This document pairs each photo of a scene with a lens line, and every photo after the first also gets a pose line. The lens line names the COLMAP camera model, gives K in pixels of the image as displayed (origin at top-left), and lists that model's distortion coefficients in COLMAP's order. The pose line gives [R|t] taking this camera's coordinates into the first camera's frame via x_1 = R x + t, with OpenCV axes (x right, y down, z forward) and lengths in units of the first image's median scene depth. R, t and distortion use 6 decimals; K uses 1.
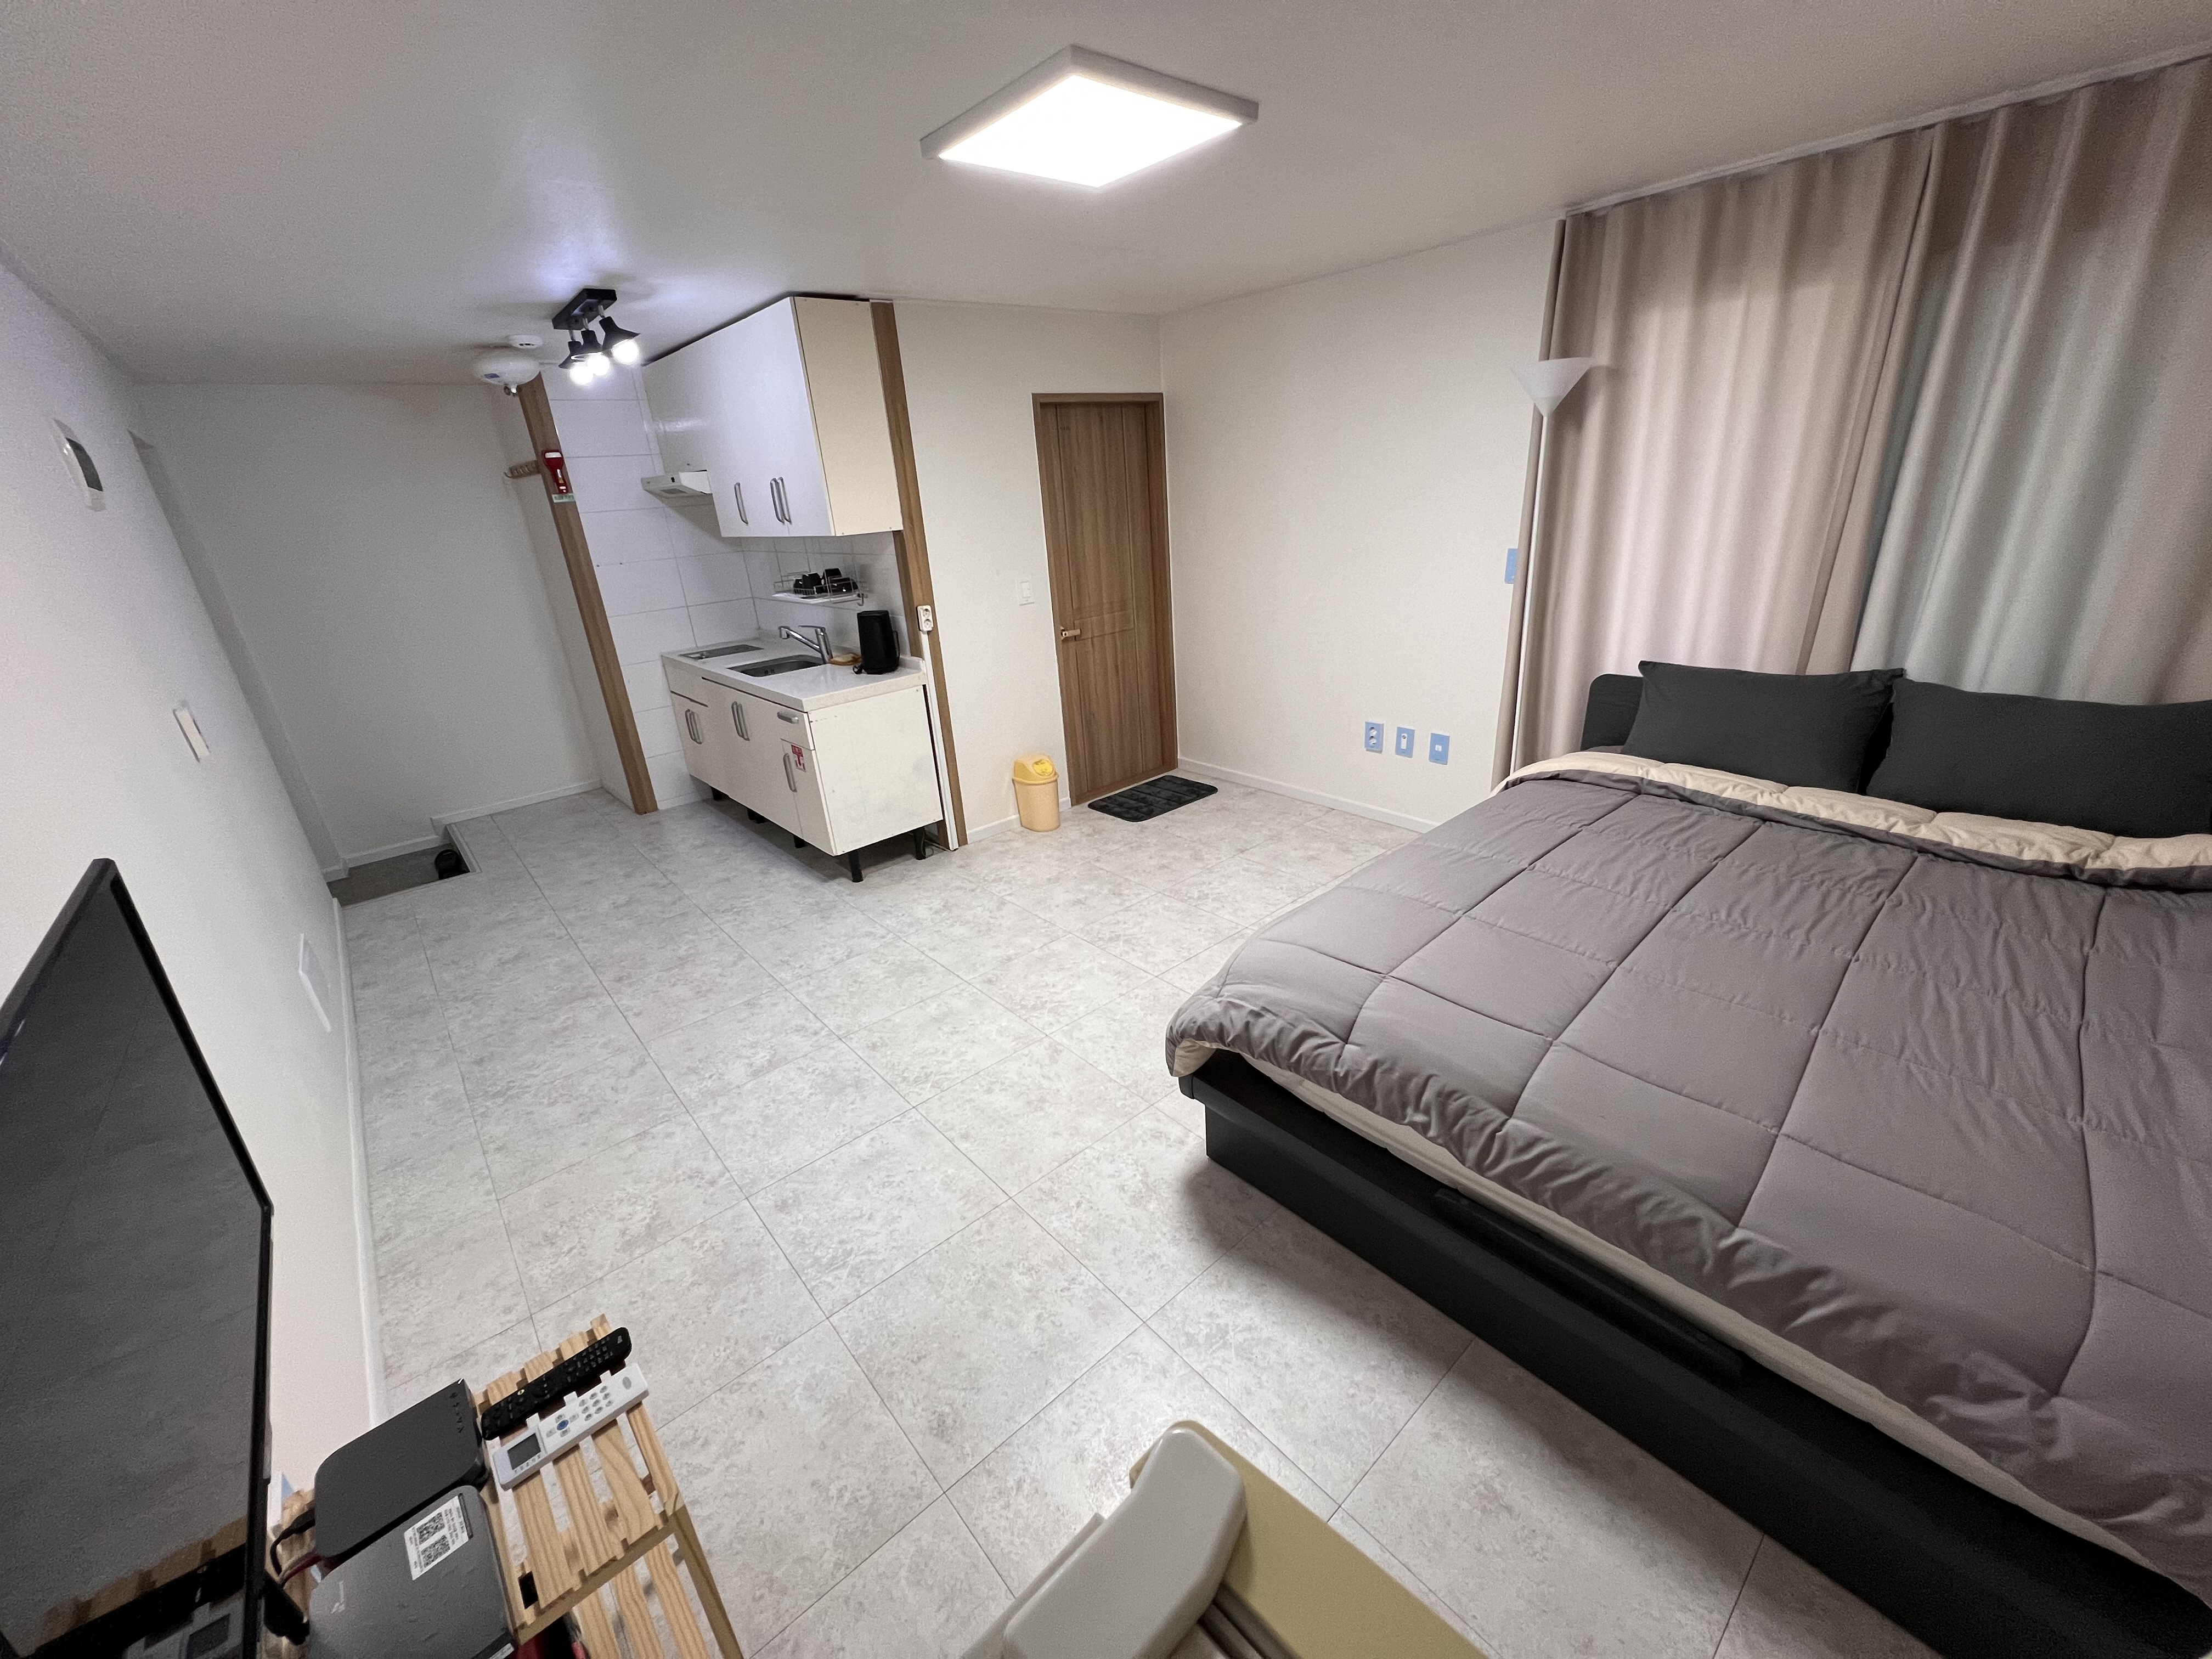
lens RADIAL K [[884.1, 0, 1110.7], [0, 884.1, 838.1], [0, 0, 1]] dist [-0.001812, -0.000133]
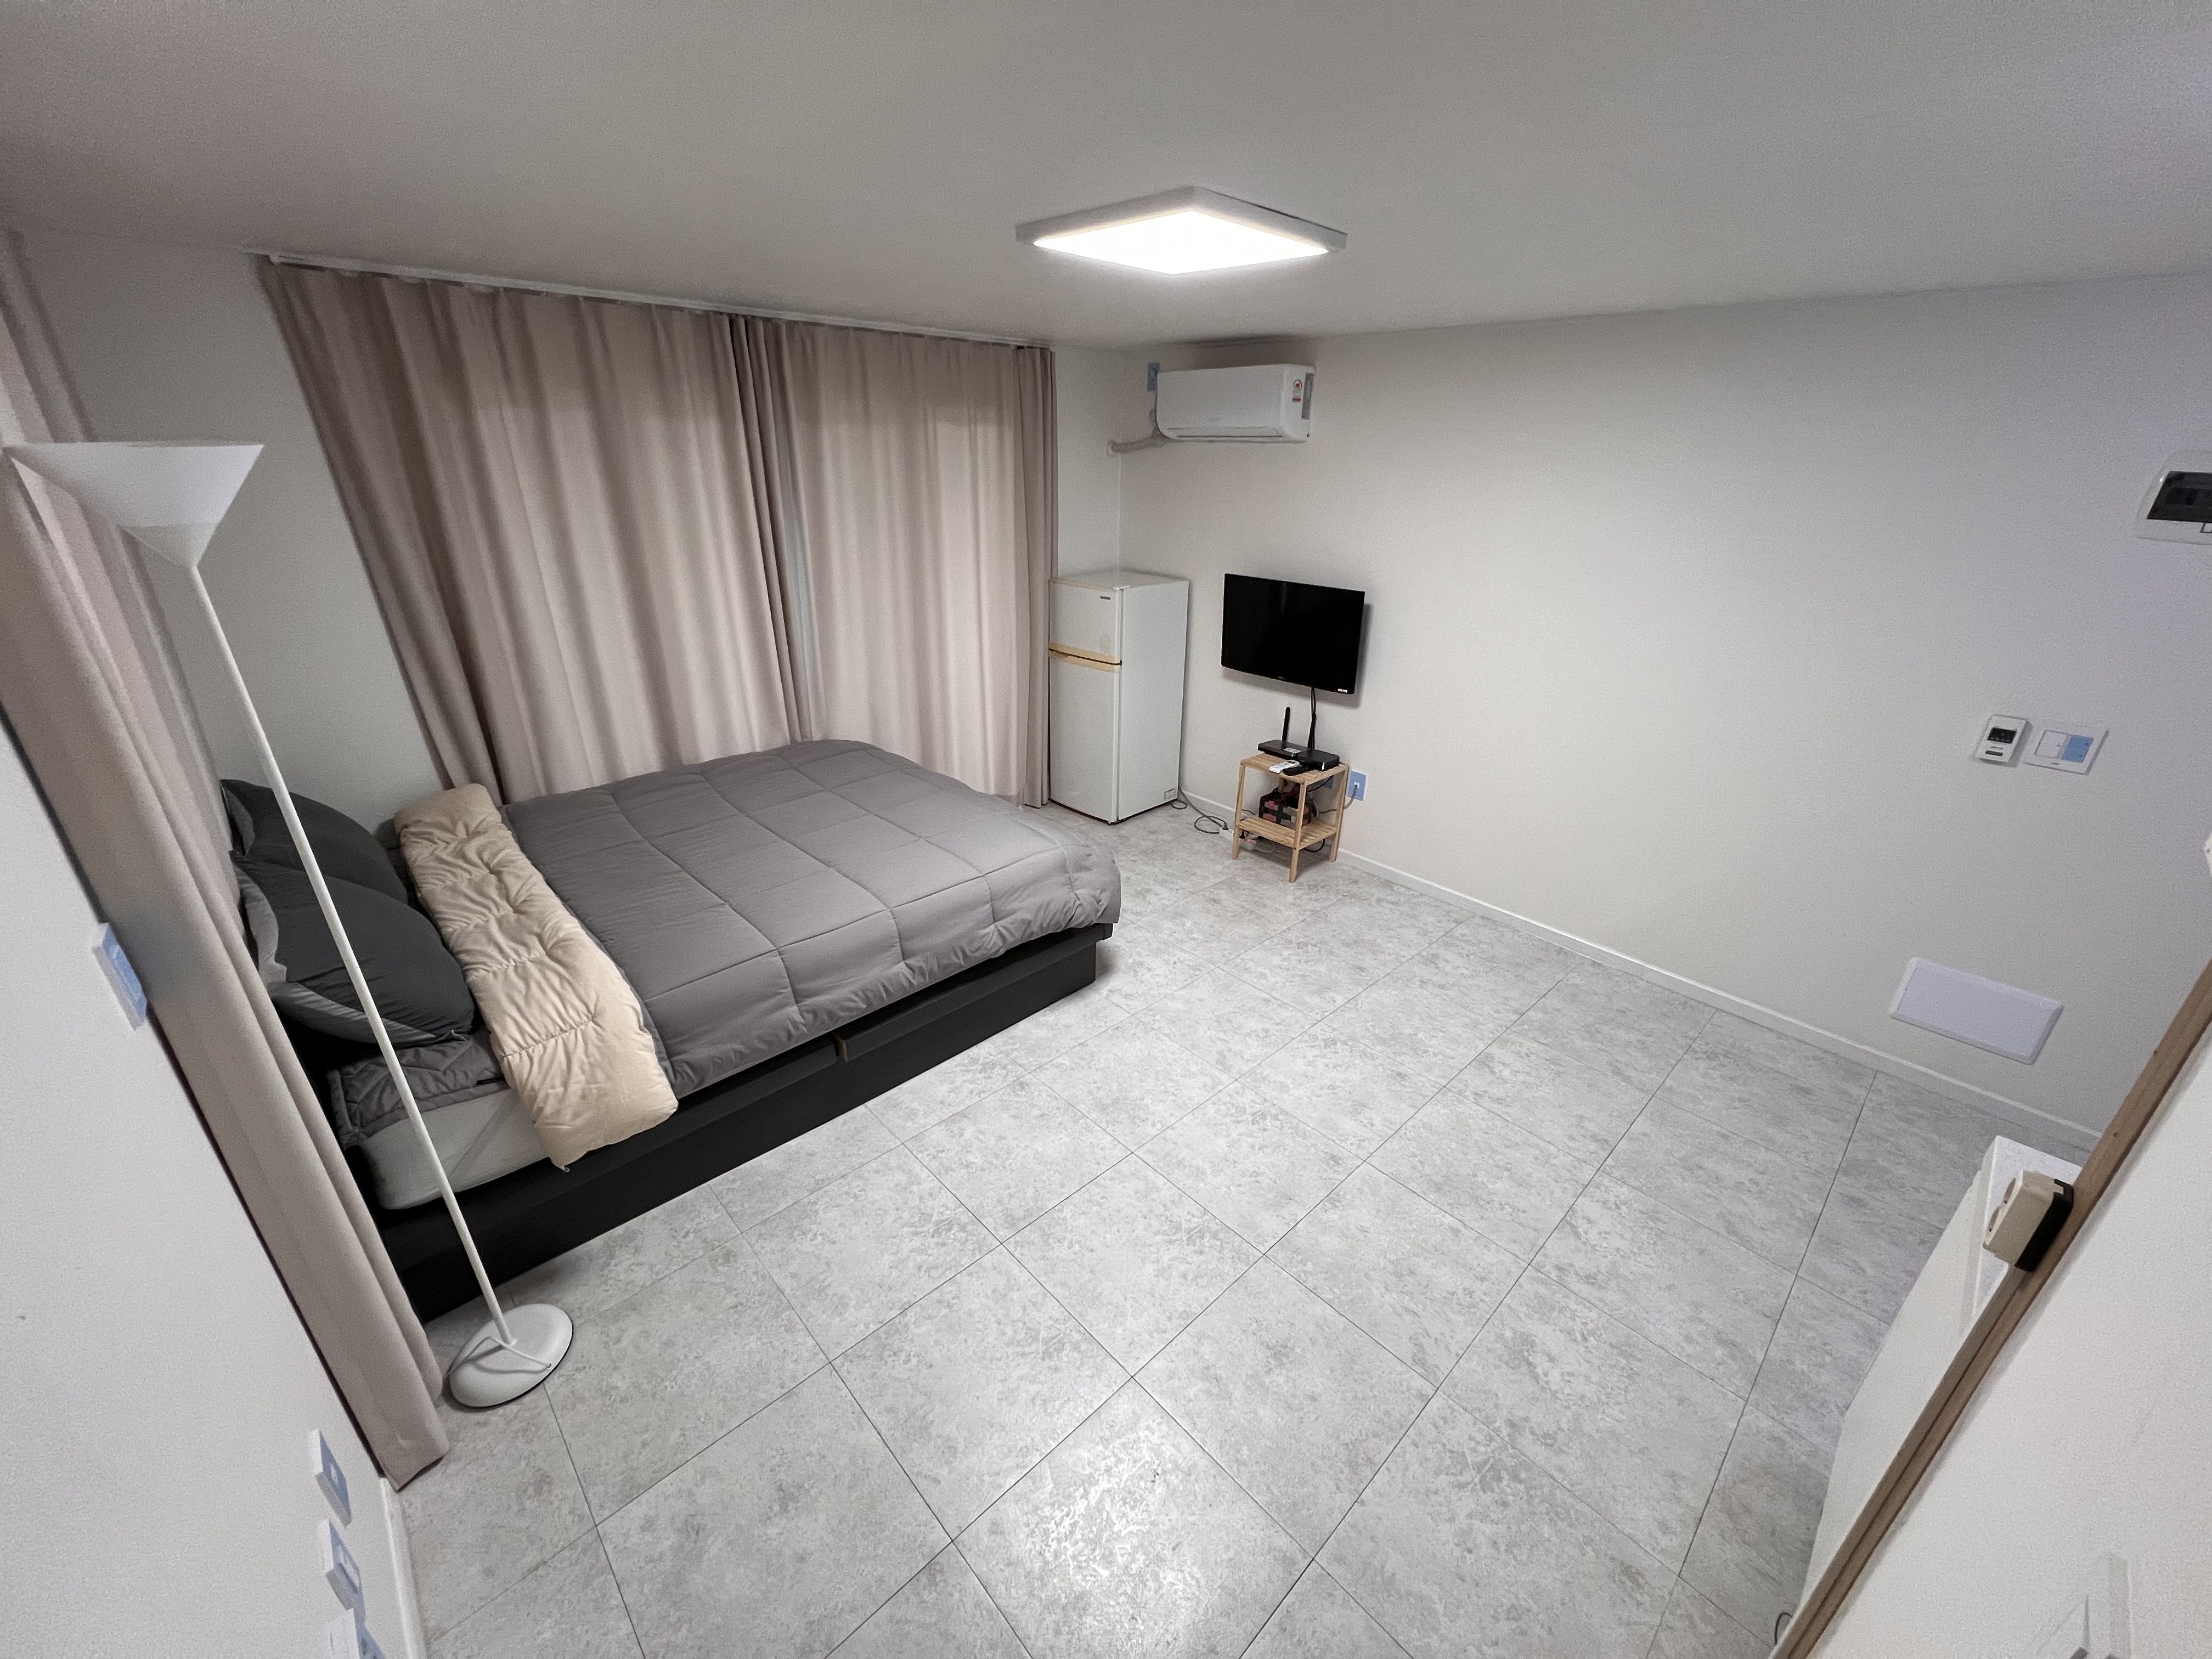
lens RADIAL K [[884.1, 0, 1110.7], [0, 884.1, 838.1], [0, 0, 1]] dist [-0.001812, -0.000133]
pose [[-0.997820, 0.063054, -0.019459, 0.078795], [0.029485, 0.689828, 0.723372, -0.739790], [0.059035, 0.721222, -0.690184, 1.532131]]
